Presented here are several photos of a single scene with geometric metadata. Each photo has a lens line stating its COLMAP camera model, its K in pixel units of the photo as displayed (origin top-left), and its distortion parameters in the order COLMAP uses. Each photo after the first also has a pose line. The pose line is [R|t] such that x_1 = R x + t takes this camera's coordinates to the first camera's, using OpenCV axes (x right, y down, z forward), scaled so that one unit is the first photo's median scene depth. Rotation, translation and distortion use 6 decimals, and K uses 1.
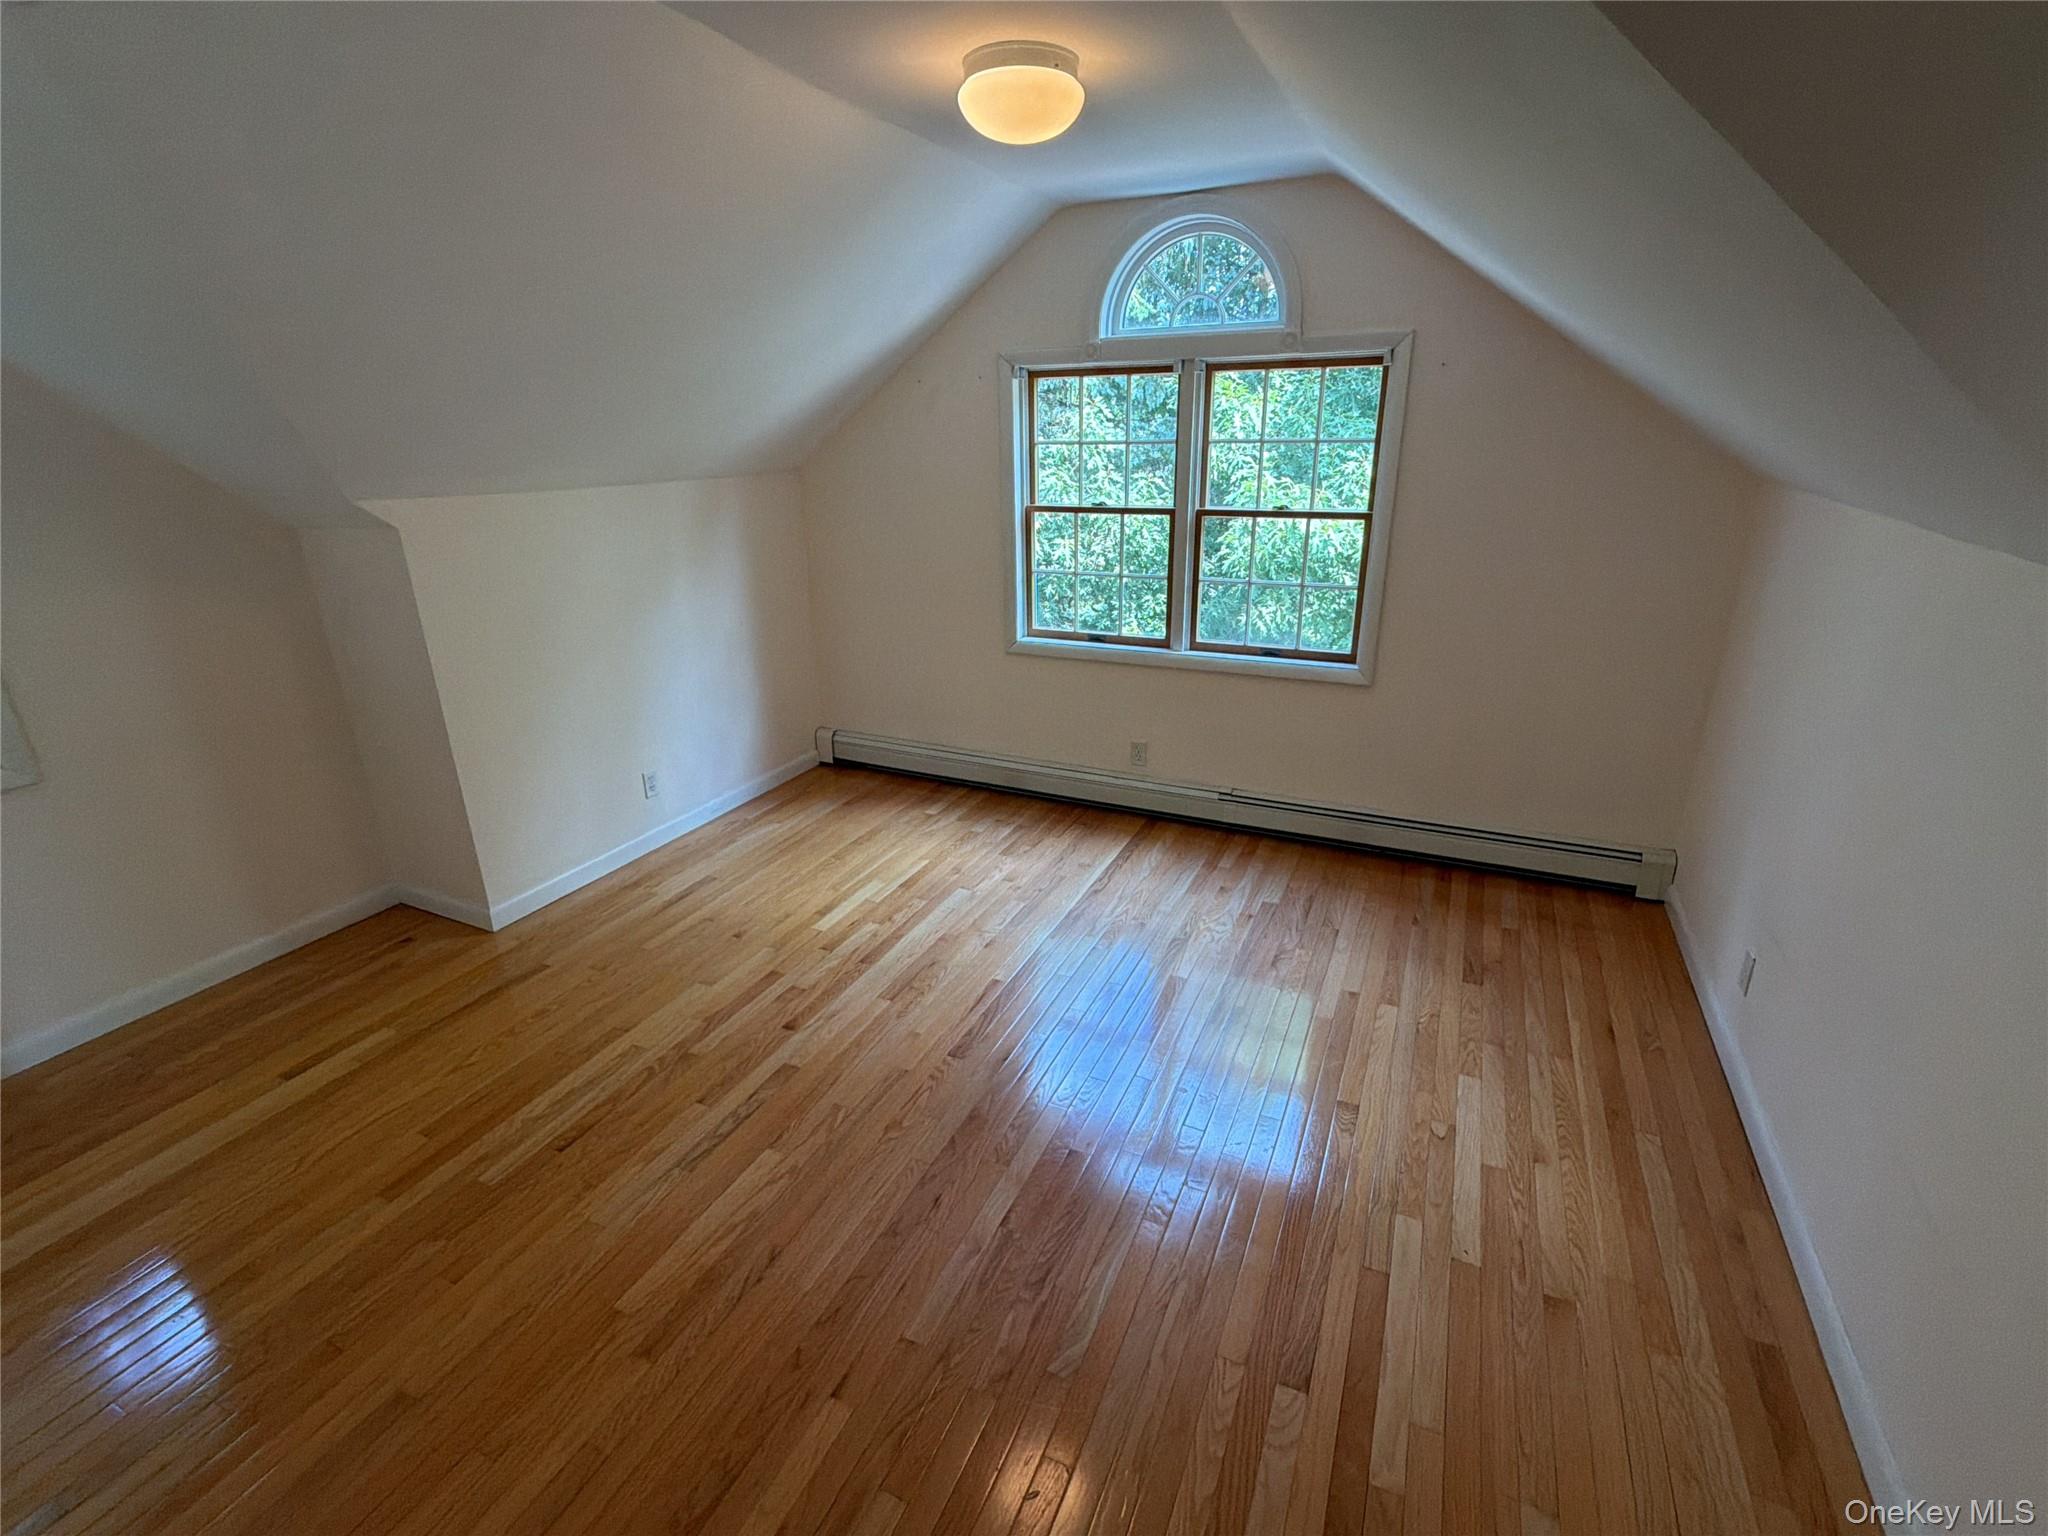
lens RADIAL K [[939.1, 0, 1025.5], [0, 939.1, 767.9], [0, 0, 1]] dist [0.001784, 0.000281]
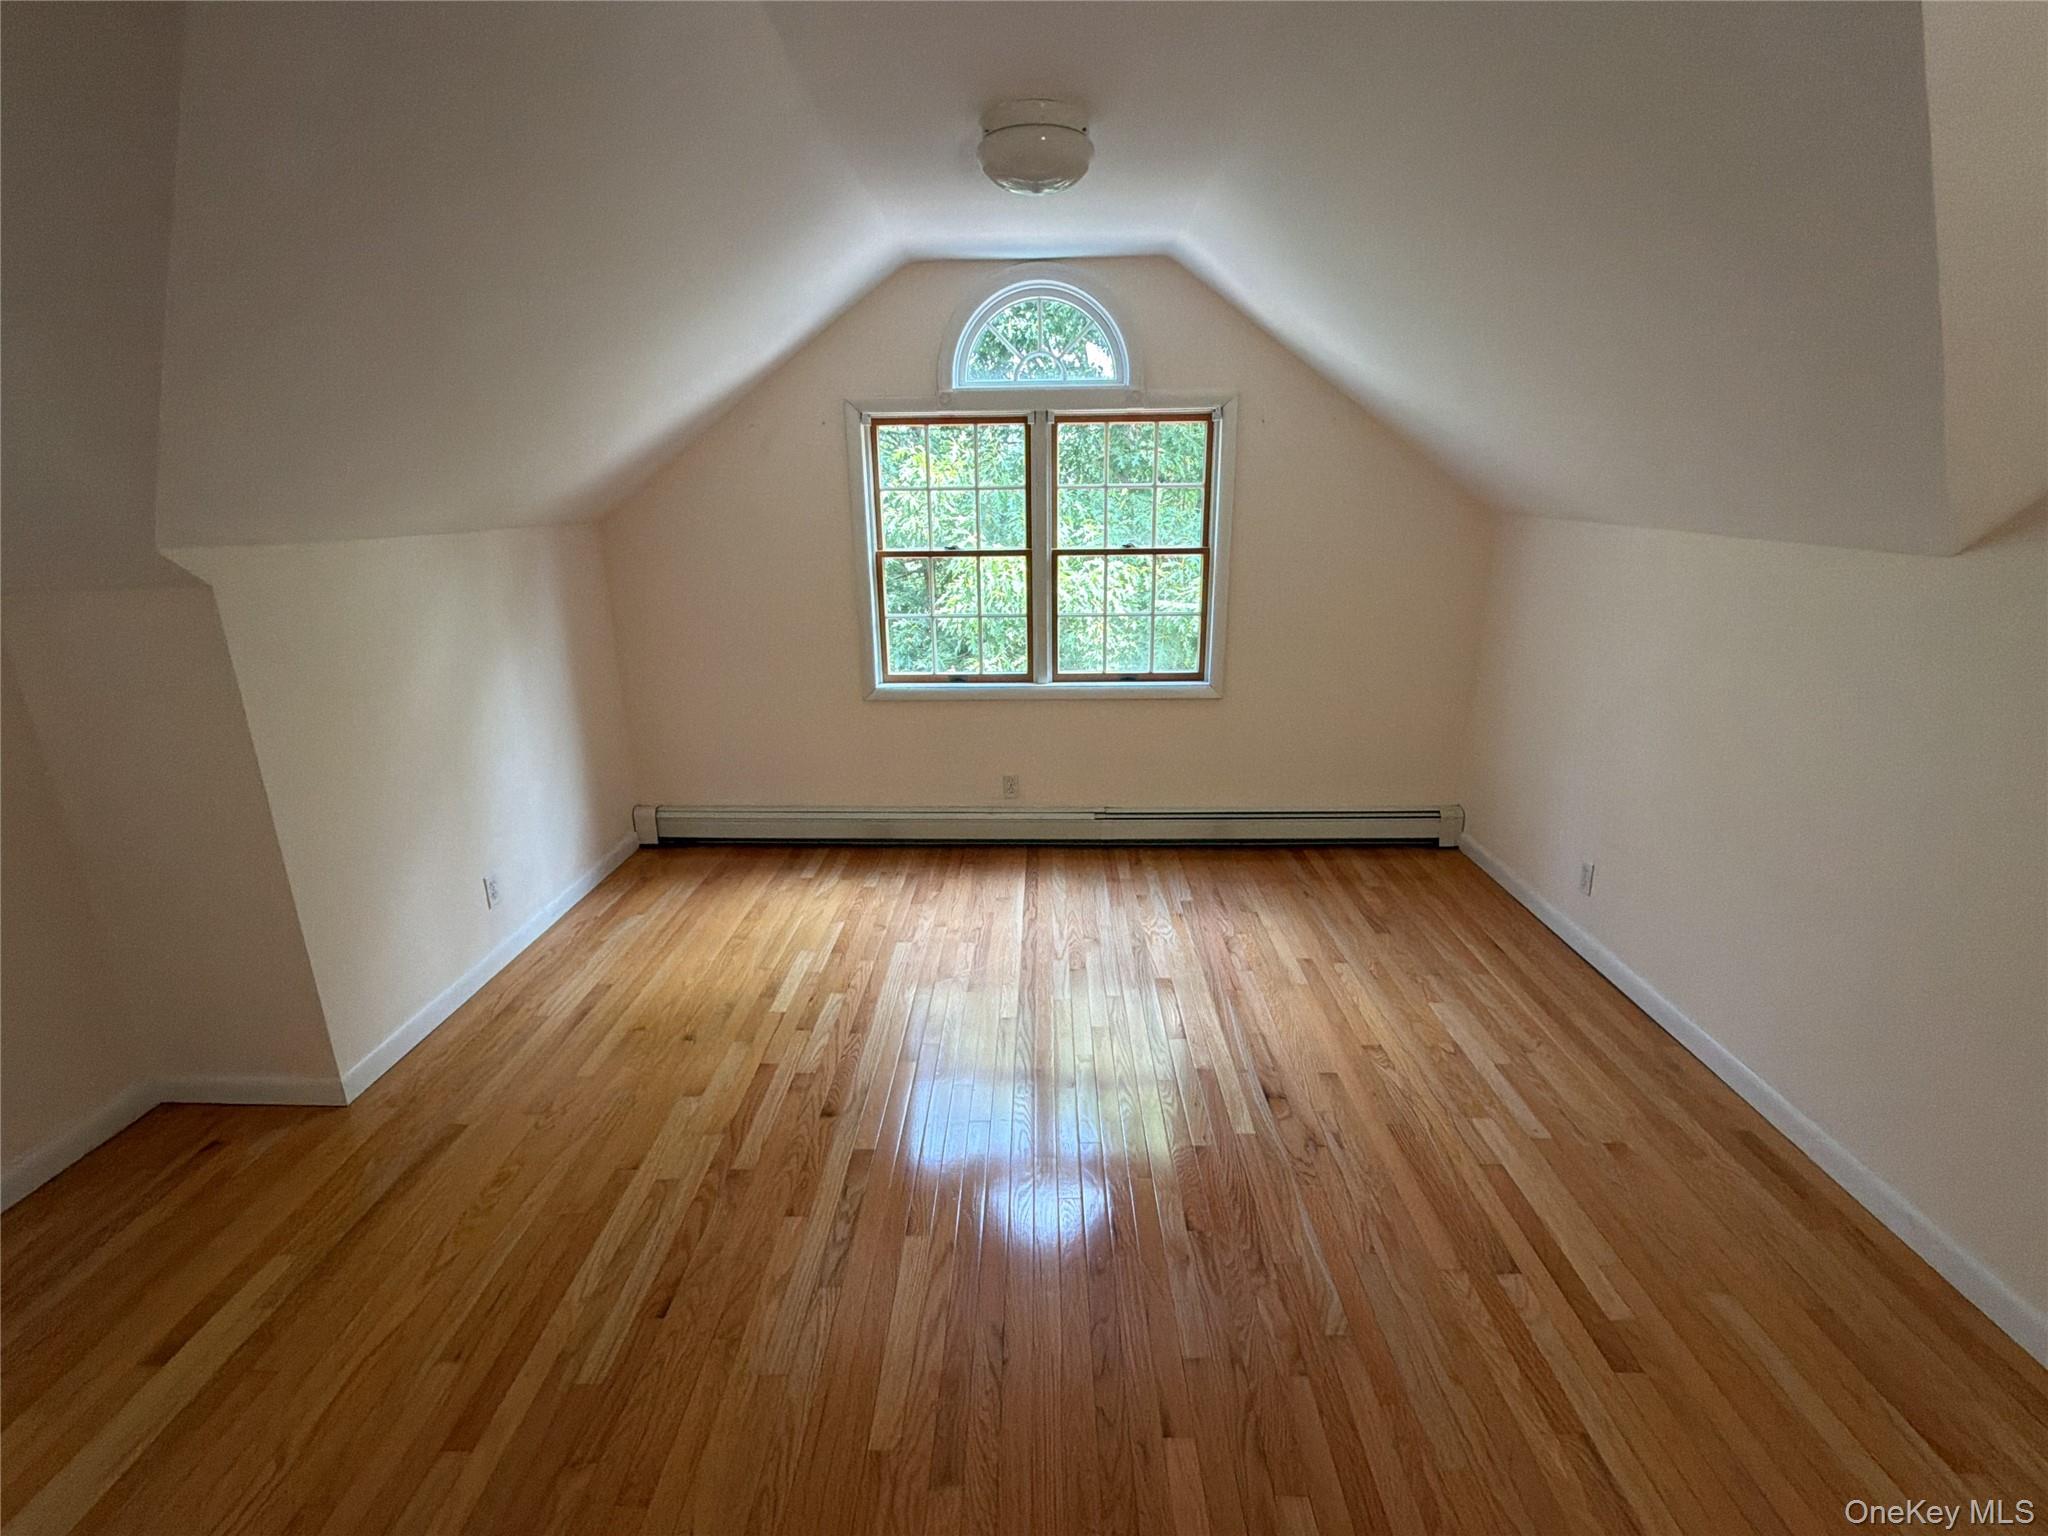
lens RADIAL K [[939.1, 0, 1029.3], [0, 939.1, 766.7], [0, 0, 1]] dist [0.001784, 0.000281]
pose [[0.914186, -0.110927, 0.389818, -0.316087], [0.136036, 0.990001, -0.037310, 0.005238], [-0.381782, 0.087138, 0.920136, 0.056896]]
